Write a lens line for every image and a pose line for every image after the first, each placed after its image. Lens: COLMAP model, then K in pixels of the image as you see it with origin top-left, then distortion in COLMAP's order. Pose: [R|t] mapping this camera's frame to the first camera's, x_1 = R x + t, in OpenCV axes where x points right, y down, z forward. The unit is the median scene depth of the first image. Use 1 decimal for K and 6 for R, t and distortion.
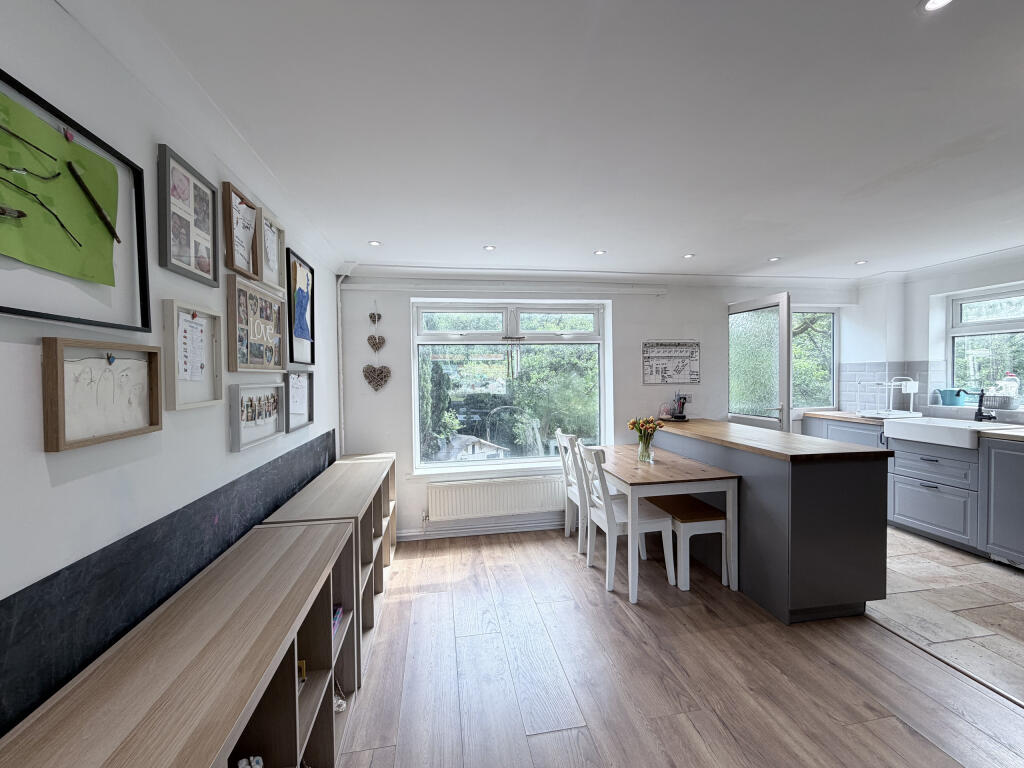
lens RADIAL K [[410.5, 0, 510.2], [0, 410.5, 383.2], [0, 0, 1]] dist [-0.001136, -0.000055]
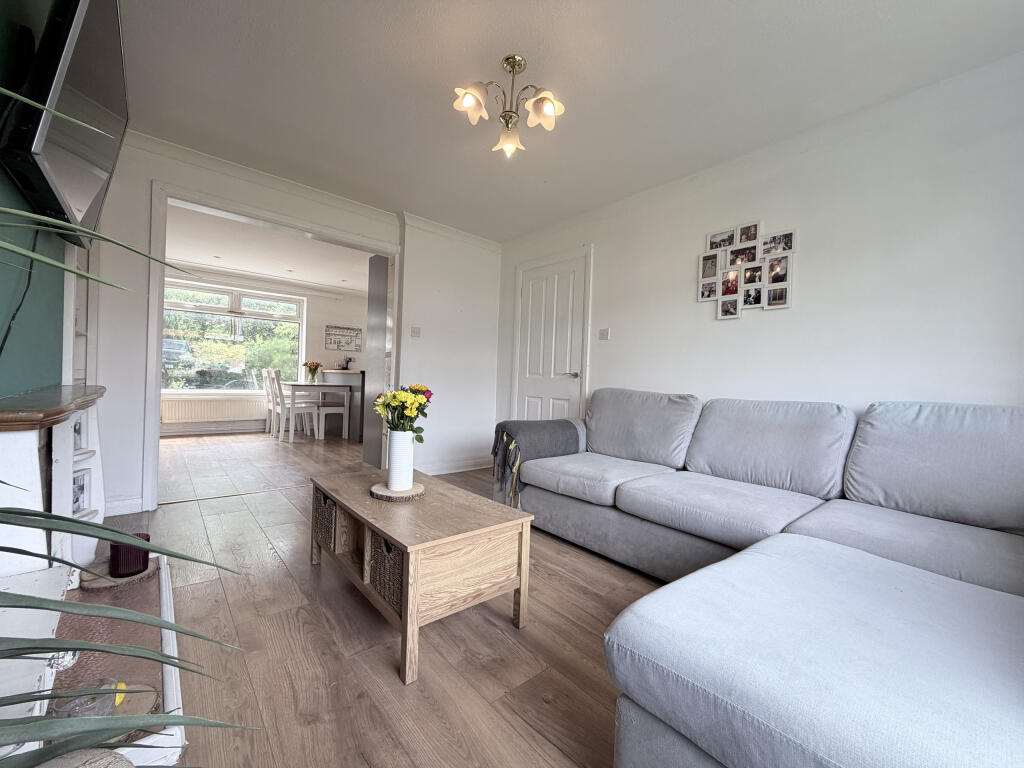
lens RADIAL K [[410.5, 0, 511.7], [0, 410.5, 382.7], [0, 0, 1]] dist [-0.001136, -0.000055]
pose [[0.857272, 0.044141, 0.512968, 0.116757], [-0.039469, 0.999021, -0.020005, 0.147861], [-0.513348, -0.003097, 0.858175, -0.888150]]
